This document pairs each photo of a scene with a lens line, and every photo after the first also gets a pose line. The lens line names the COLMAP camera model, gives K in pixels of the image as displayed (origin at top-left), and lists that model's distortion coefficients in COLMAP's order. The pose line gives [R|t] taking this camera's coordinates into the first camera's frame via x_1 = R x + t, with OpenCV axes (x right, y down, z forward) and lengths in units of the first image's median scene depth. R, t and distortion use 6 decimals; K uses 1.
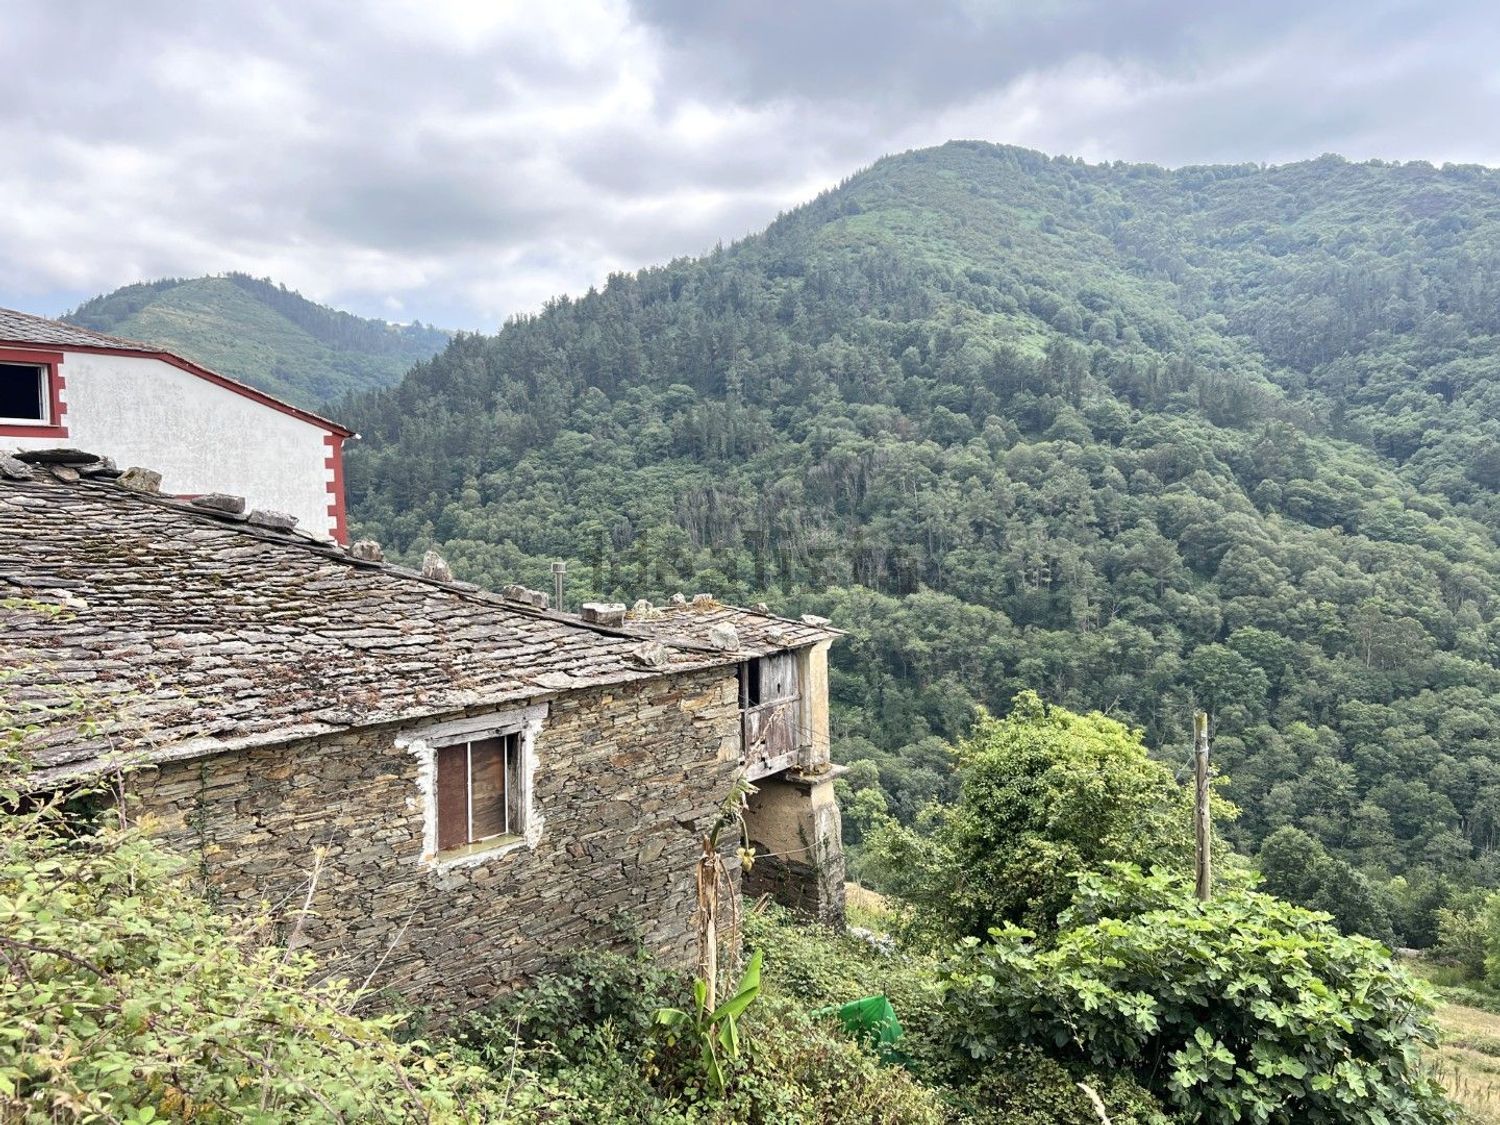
lens RADIAL K [[1133.6, 0, 759.2], [0, 1133.6, 587.2], [0, 0, 1]] dist [0.112216, -0.173389]
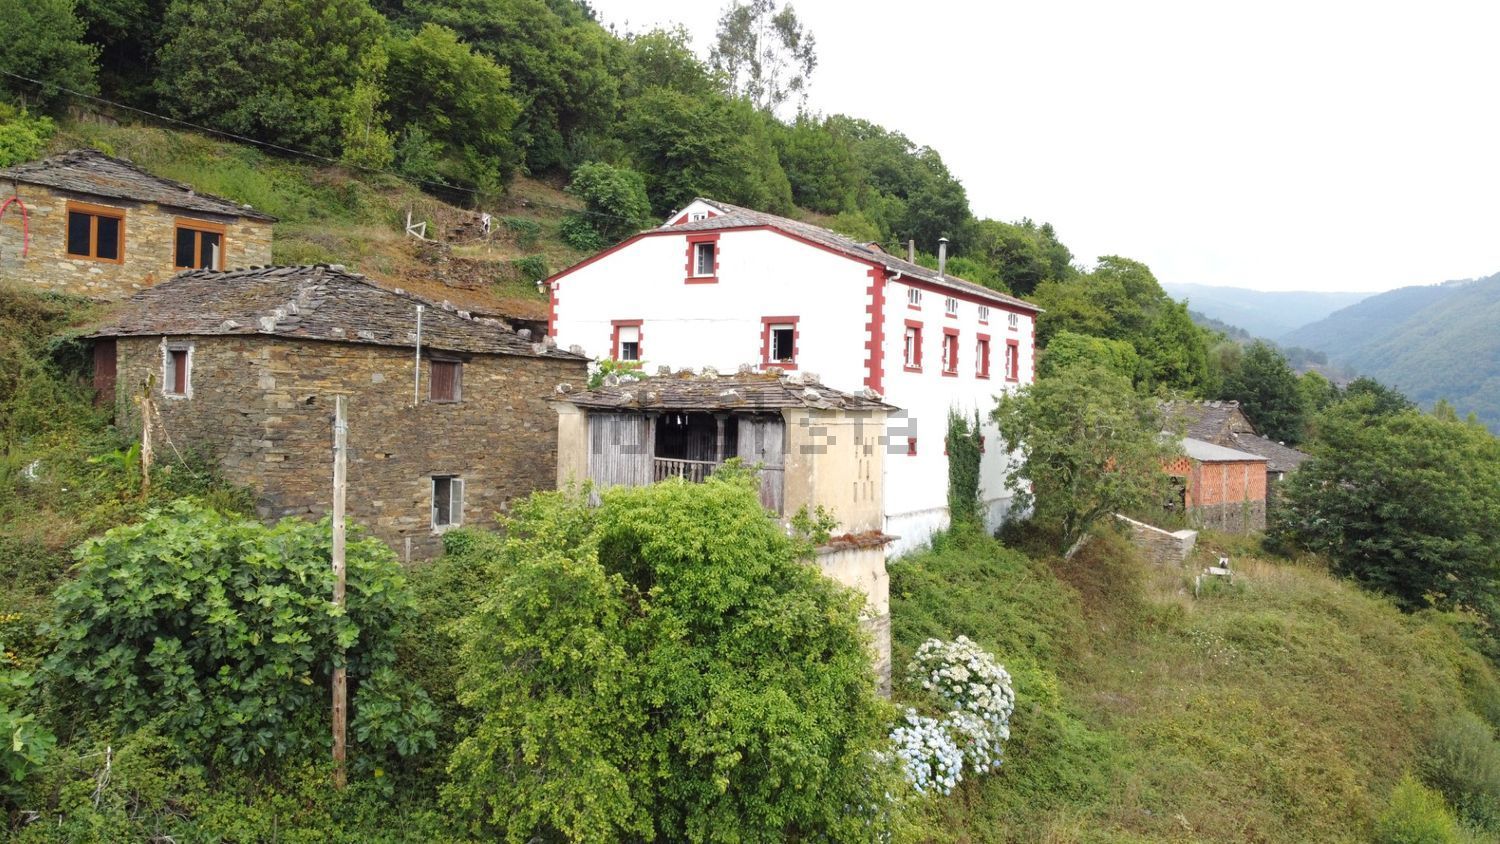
lens RADIAL K [[1143.6, 0, 750.0], [0, 1143.6, 422.0], [0, 0, 1]] dist [-0.006242, -0.001118]
pose [[0.108258, 0.020229, -0.993917, 2.008998], [-0.116194, 0.993198, 0.007559, 0.102524], [0.987309, 0.114669, 0.109872, 1.651149]]
